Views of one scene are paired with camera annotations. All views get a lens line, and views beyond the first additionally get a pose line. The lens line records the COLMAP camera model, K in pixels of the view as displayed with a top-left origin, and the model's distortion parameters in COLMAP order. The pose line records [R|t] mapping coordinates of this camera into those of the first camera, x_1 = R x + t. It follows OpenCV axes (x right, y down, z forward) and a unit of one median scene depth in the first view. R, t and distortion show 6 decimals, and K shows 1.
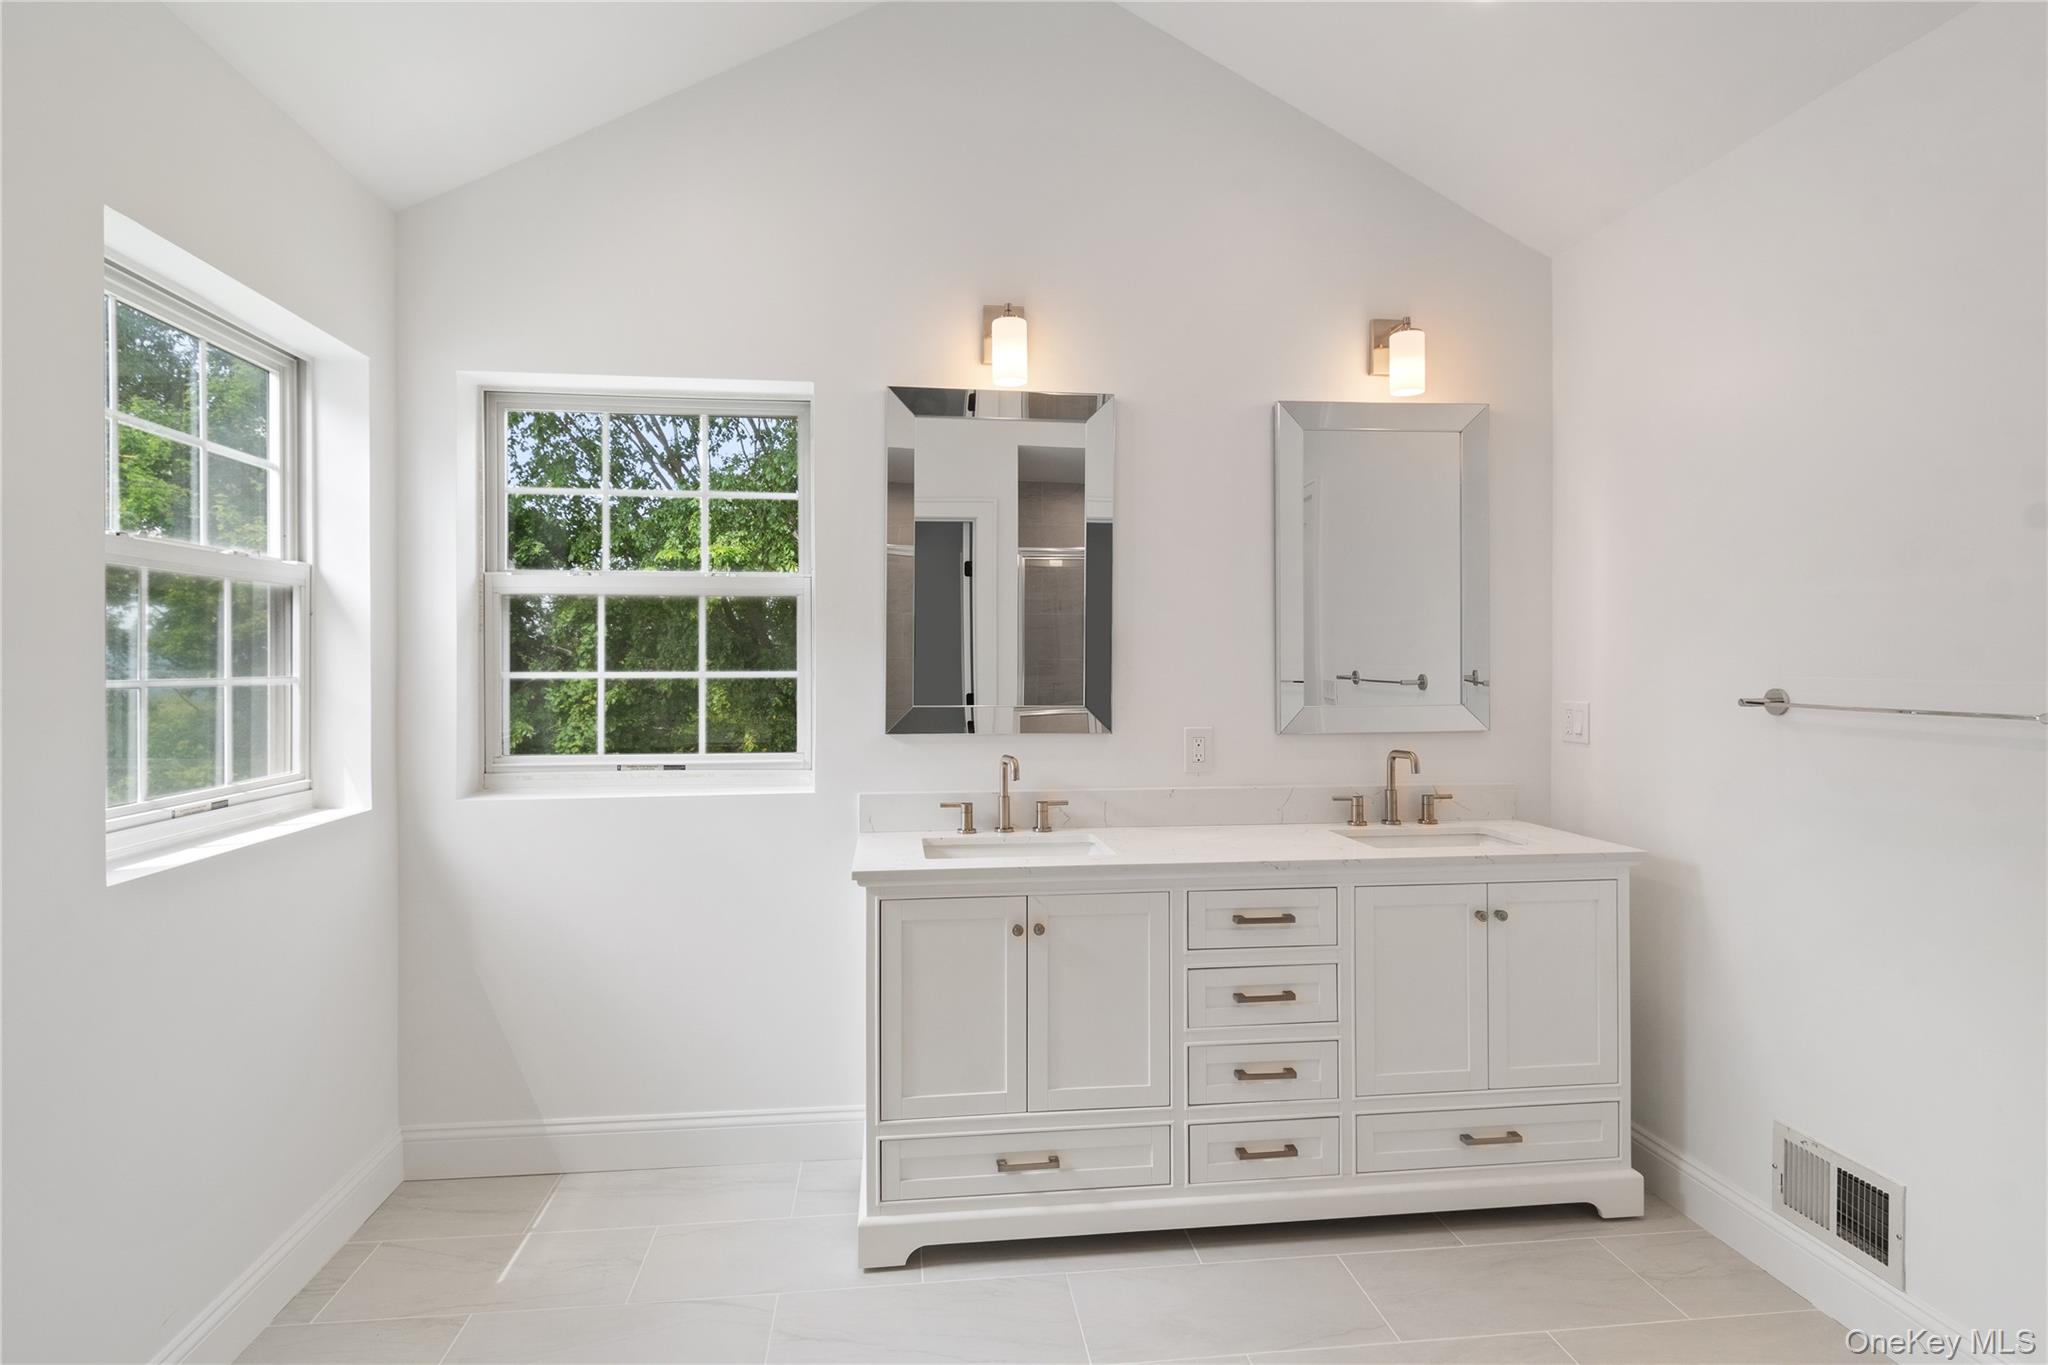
lens RADIAL K [[1027.0, 0, 1024.0], [0, 1027.0, 682.5], [0, 0, 1]] dist [0.002082, -0.000309]
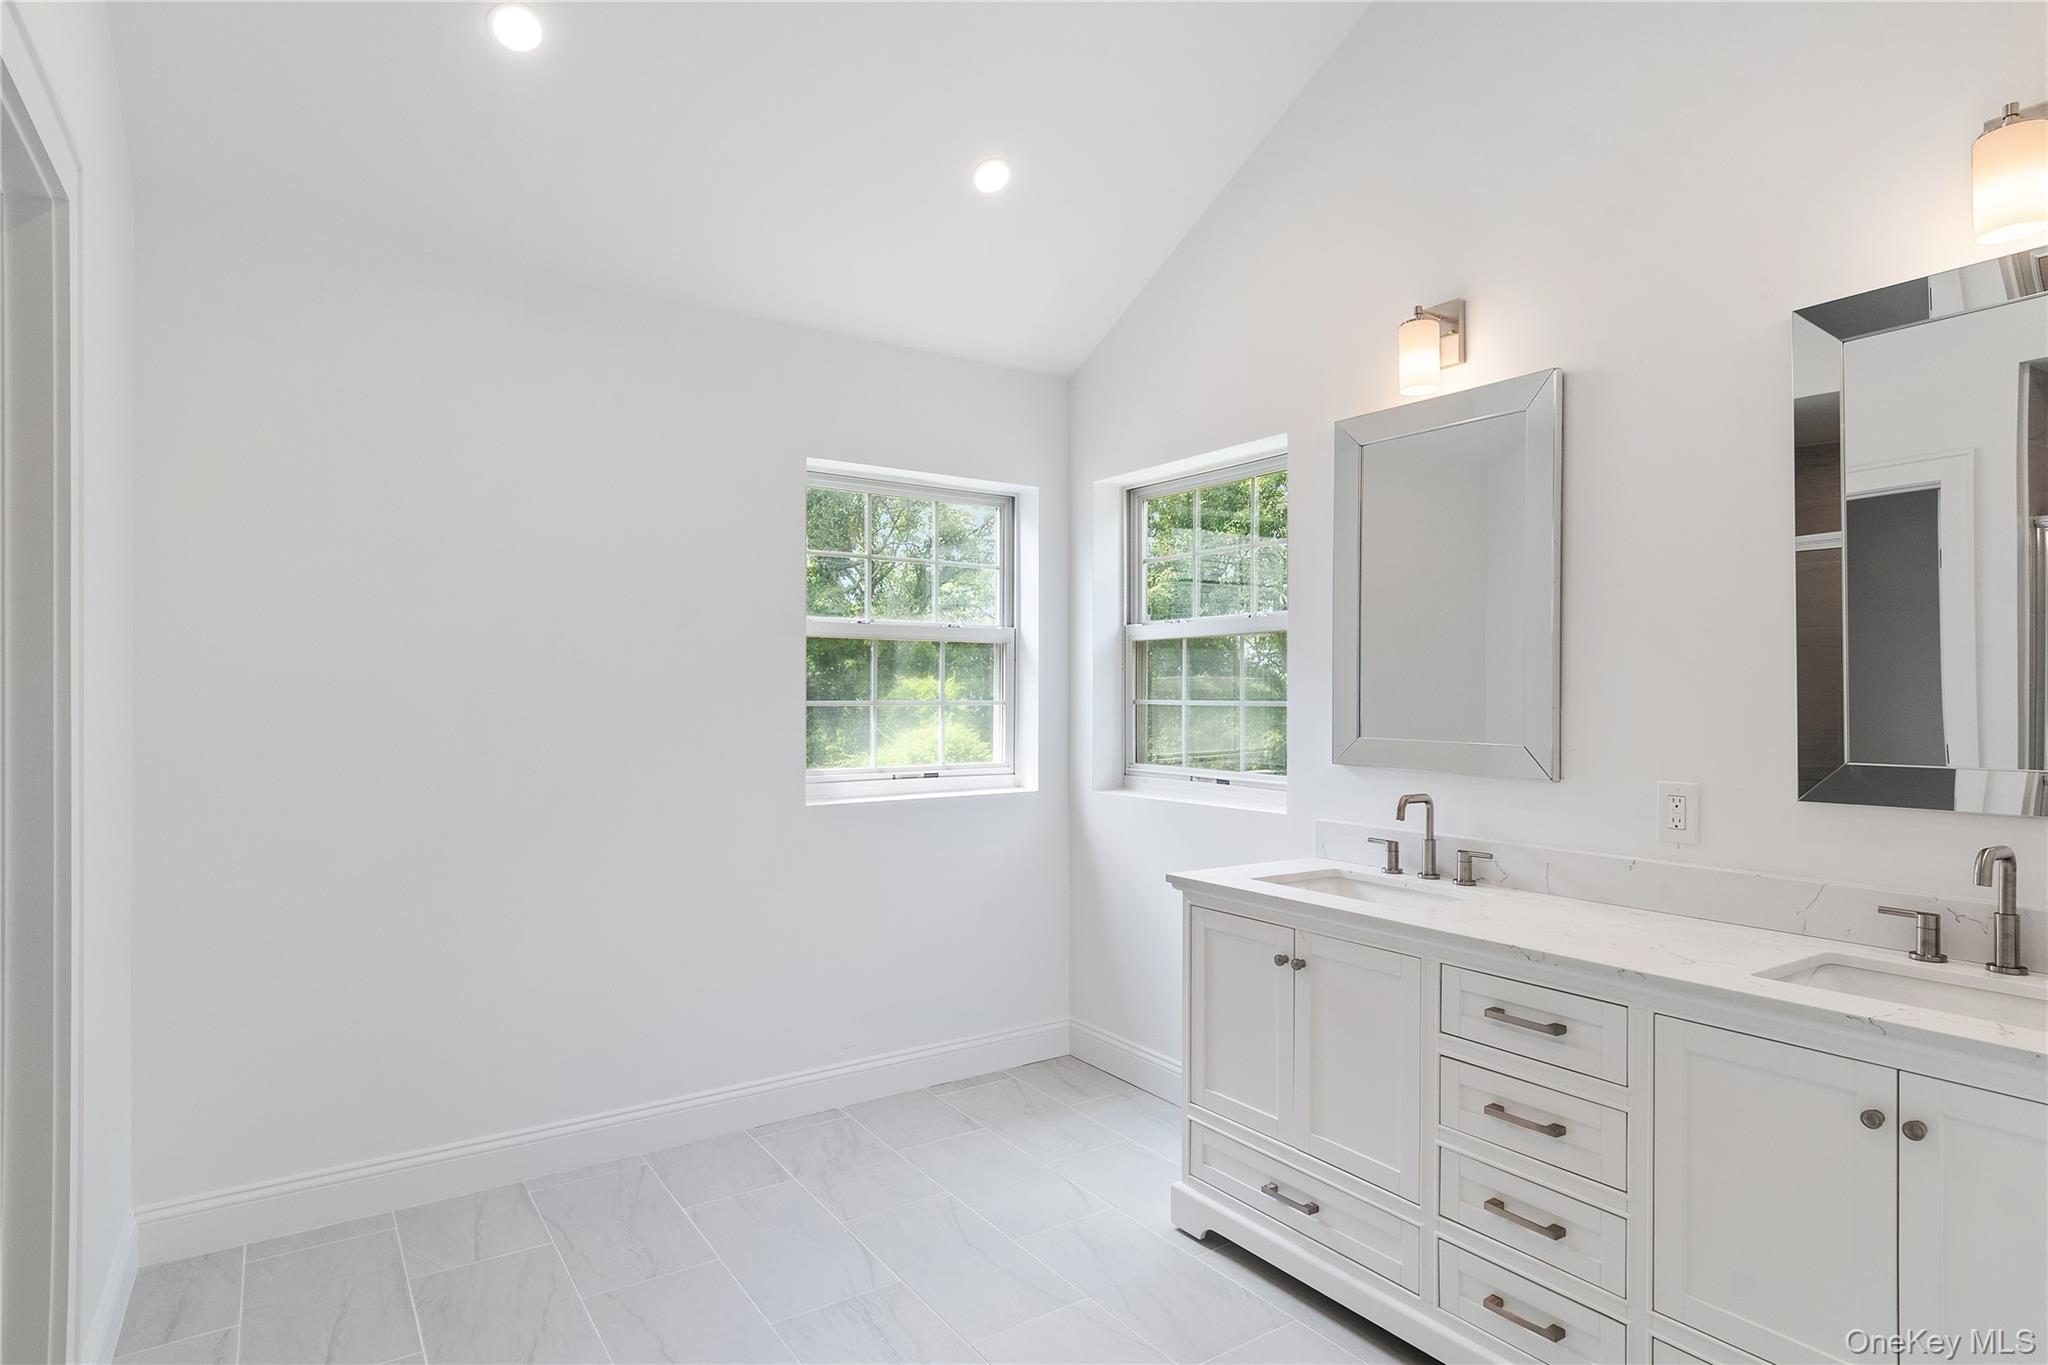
lens RADIAL K [[1087.6, 0, 1022.7], [0, 1087.6, 691.5], [0, 0, 1]] dist [0.001646, -0.000495]
pose [[0.466137, 0.002126, -0.884710, 0.744636], [-0.014404, 0.999883, -0.005186, -0.012220], [0.884595, 0.015160, 0.466113, 0.248994]]
